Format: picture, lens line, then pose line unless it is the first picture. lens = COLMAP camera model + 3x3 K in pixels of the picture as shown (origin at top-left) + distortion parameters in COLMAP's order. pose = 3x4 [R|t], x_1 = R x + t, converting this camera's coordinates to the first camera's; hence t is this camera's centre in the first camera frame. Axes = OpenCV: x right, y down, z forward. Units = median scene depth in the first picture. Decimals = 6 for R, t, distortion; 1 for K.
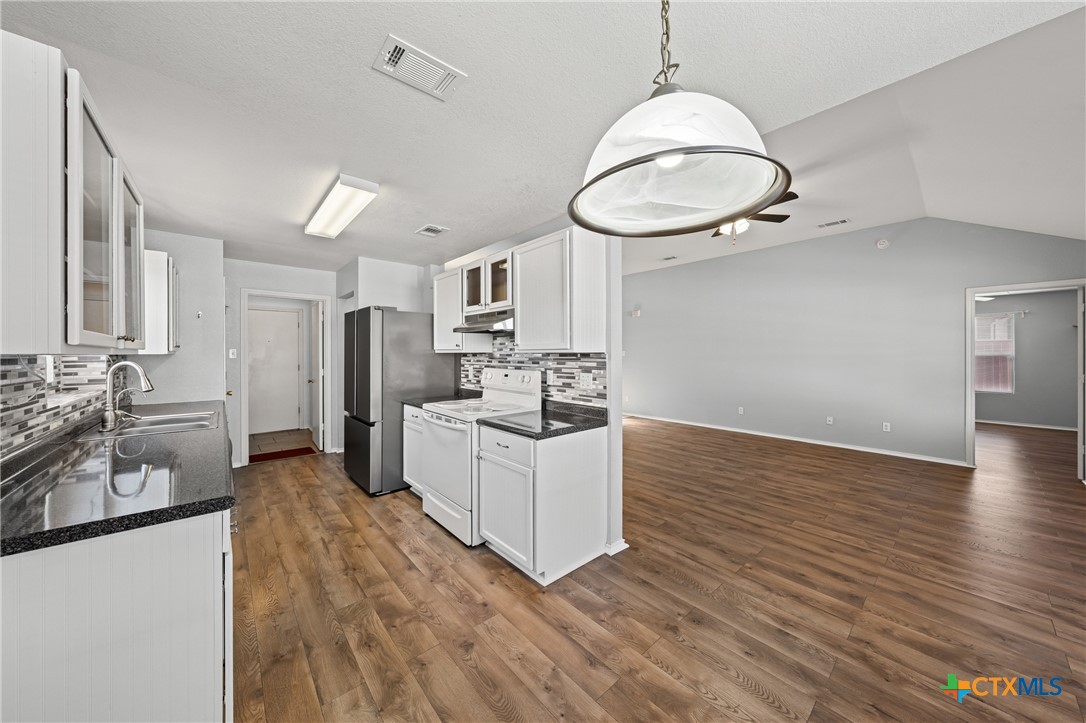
lens RADIAL K [[370.3, 0, 549.7], [0, 370.3, 356.7], [0, 0, 1]] dist [-0.002417, 0.000395]
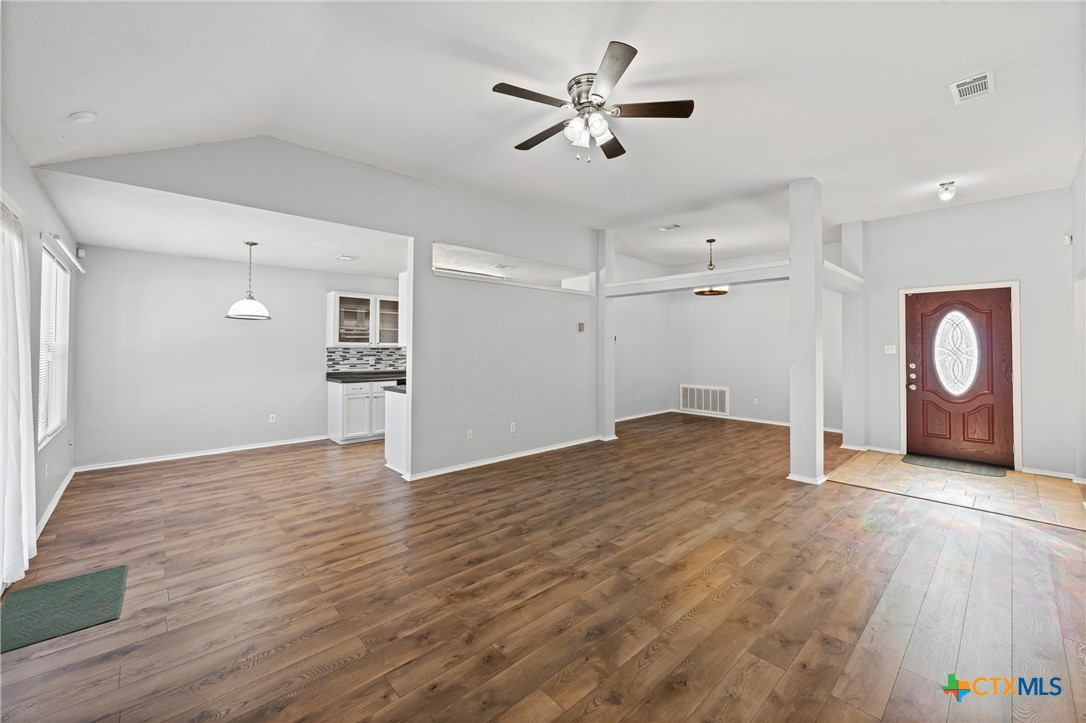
lens RADIAL K [[432.7, 0, 544.9], [0, 432.7, 341.4], [0, 0, 1]] dist [-0.001958, -0.000808]
pose [[0.020591, -0.013994, -0.999690, 1.551313], [-0.010173, 0.999847, -0.014206, -0.011562], [0.999736, 0.010462, 0.020446, 1.206198]]
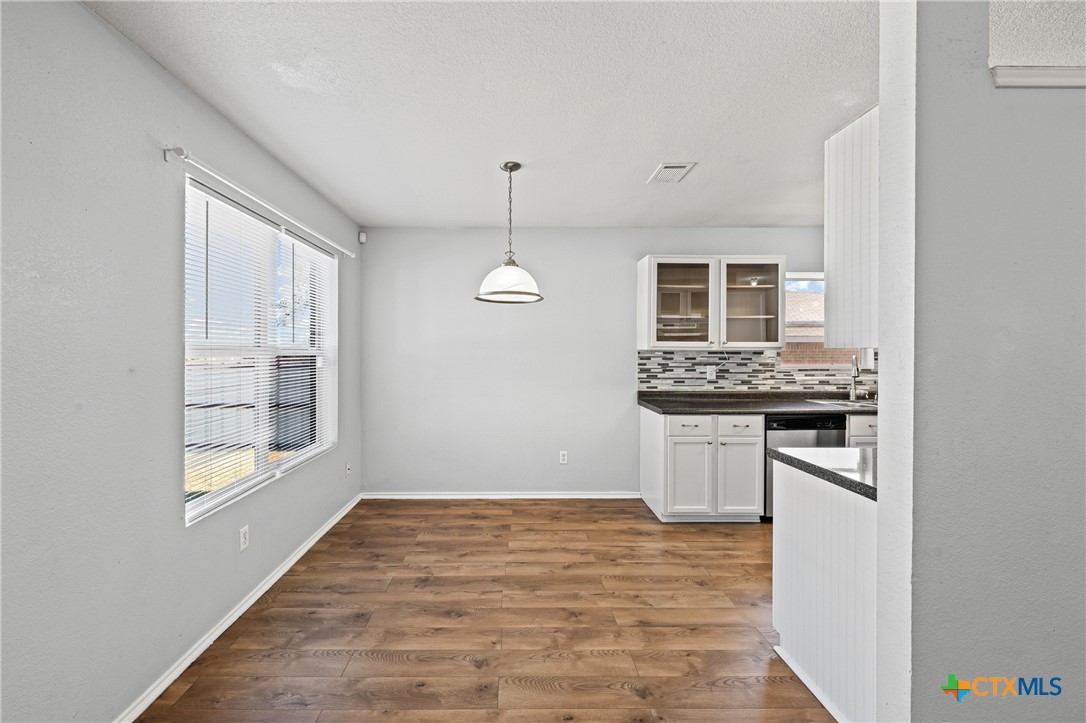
lens RADIAL K [[432.7, 0, 516.0], [0, 432.7, 350.3], [0, 0, 1]] dist [-0.001958, -0.000808]
pose [[-0.661522, -0.000031, -0.749926, 0.689497], [-0.006326, 0.999965, 0.005539, -0.006939], [0.749899, 0.008408, -0.661498, 0.796061]]
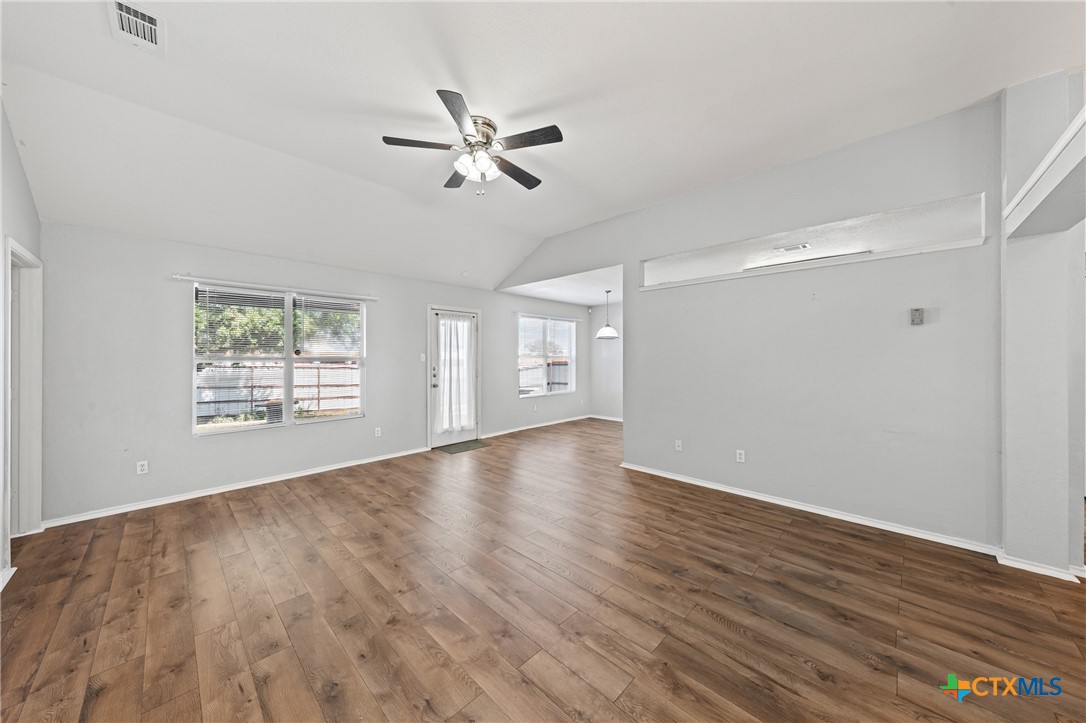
lens RADIAL K [[370.3, 0, 543.4], [0, 370.3, 355.1], [0, 0, 1]] dist [-0.002417, 0.000395]
pose [[-0.997465, 0.004496, -0.071023, 0.565050], [0.004160, 0.999979, 0.004878, -0.020895], [0.071043, 0.004570, -0.997463, 2.205408]]
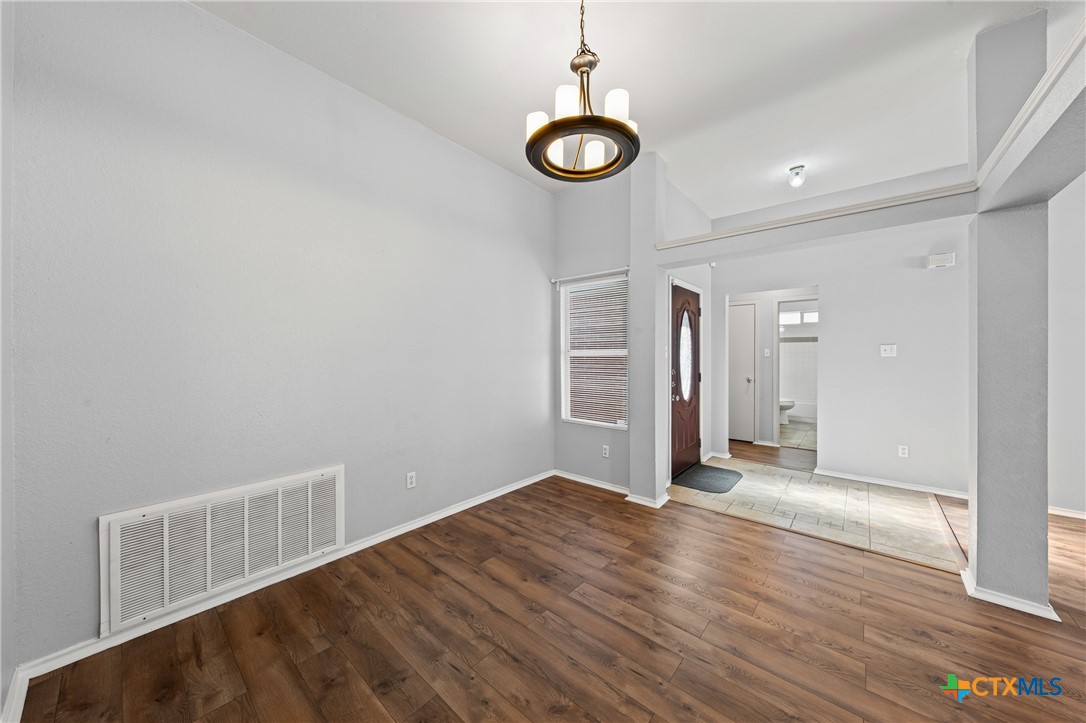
lens RADIAL K [[370.3, 0, 540.2], [0, 370.3, 356.5], [0, 0, 1]] dist [-0.002417, 0.000395]
pose [[0.990966, -0.002510, 0.134087, -0.716495], [0.000630, 0.999901, 0.014055, -0.018518], [-0.134109, -0.013843, 0.990870, 1.549414]]
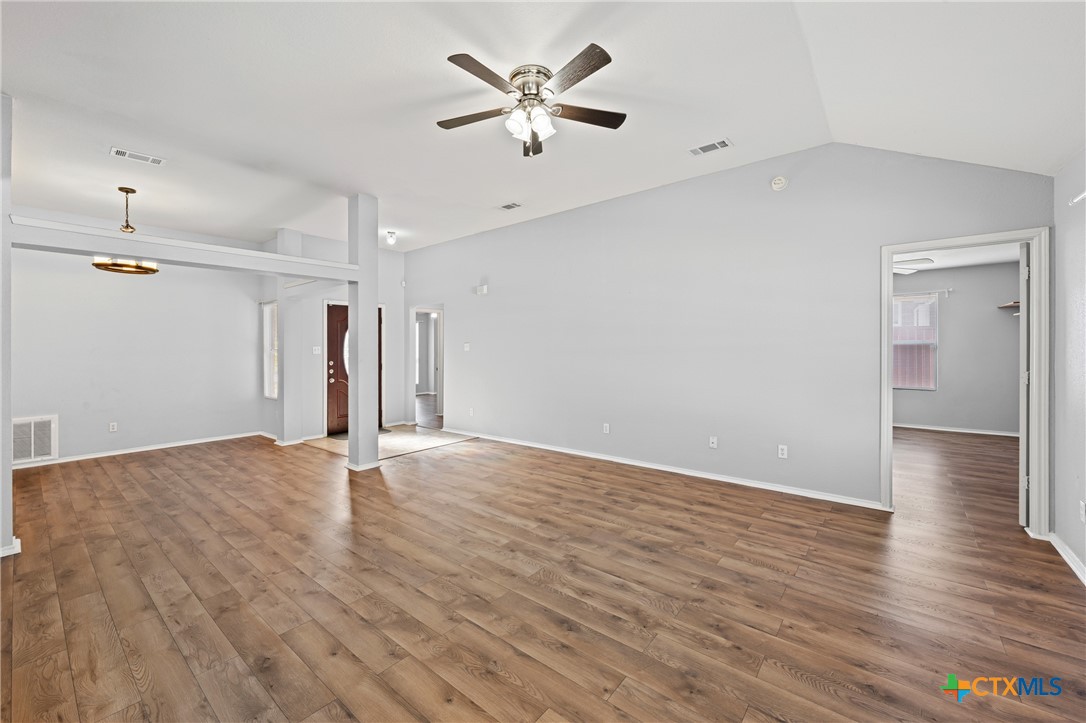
lens RADIAL K [[432.7, 0, 541.0], [0, 432.7, 356.5], [0, 0, 1]] dist [-0.001958, -0.000808]
pose [[0.987189, -0.015621, 0.158789, 0.543737], [0.013051, 0.999767, 0.017215, -0.008198], [-0.159021, -0.014922, 0.987162, 0.447814]]
